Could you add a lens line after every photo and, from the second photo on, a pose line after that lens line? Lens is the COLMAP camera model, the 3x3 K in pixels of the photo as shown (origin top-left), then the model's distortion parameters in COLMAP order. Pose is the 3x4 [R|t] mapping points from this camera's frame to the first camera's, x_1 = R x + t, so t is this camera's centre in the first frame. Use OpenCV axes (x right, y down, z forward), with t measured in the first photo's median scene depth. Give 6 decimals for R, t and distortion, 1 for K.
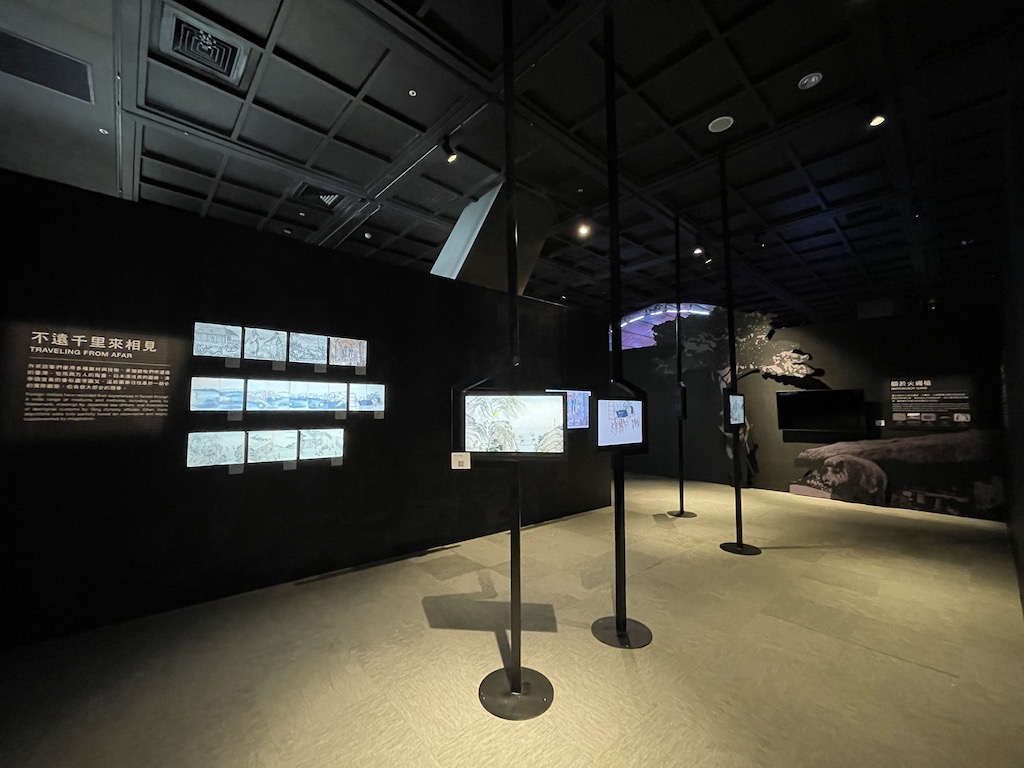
lens RADIAL K [[415.7, 0, 506.2], [0, 415.7, 381.2], [0, 0, 1]] dist [0.000544, 0.000412]
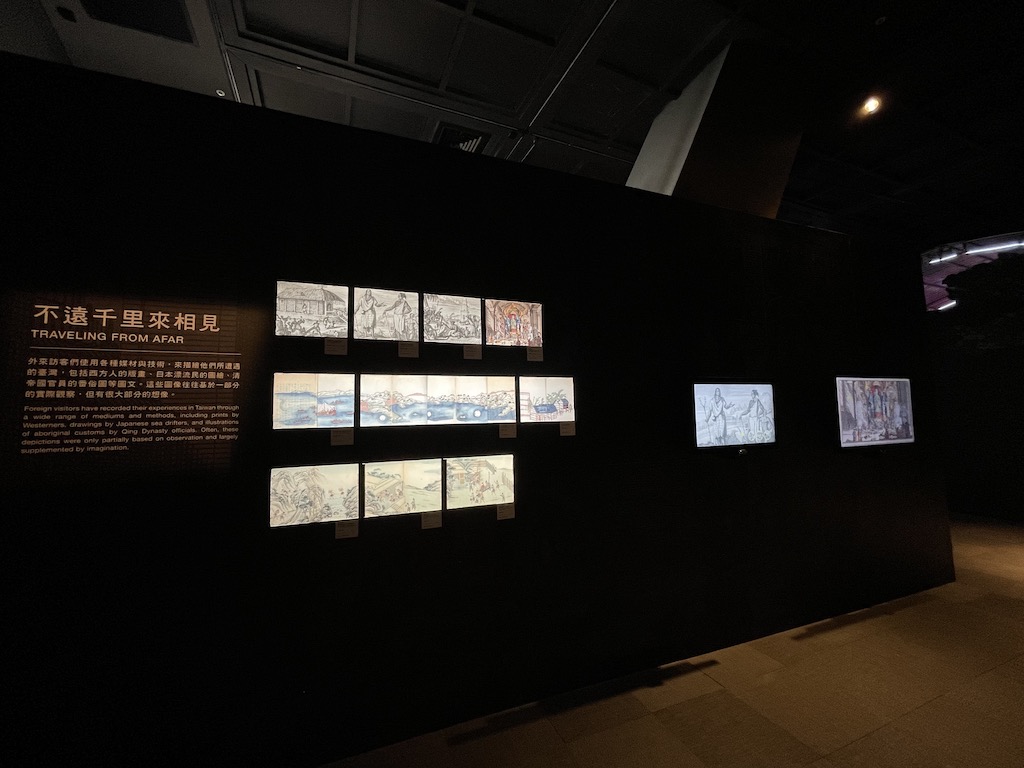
lens RADIAL K [[415.7, 0, 510.3], [0, 415.7, 382.8], [0, 0, 1]] dist [0.000544, 0.000412]
pose [[0.948857, -0.046081, -0.312324, -0.239114], [0.043887, 0.998938, -0.014054, 0.025822], [0.312640, -0.000371, 0.949872, 0.510351]]
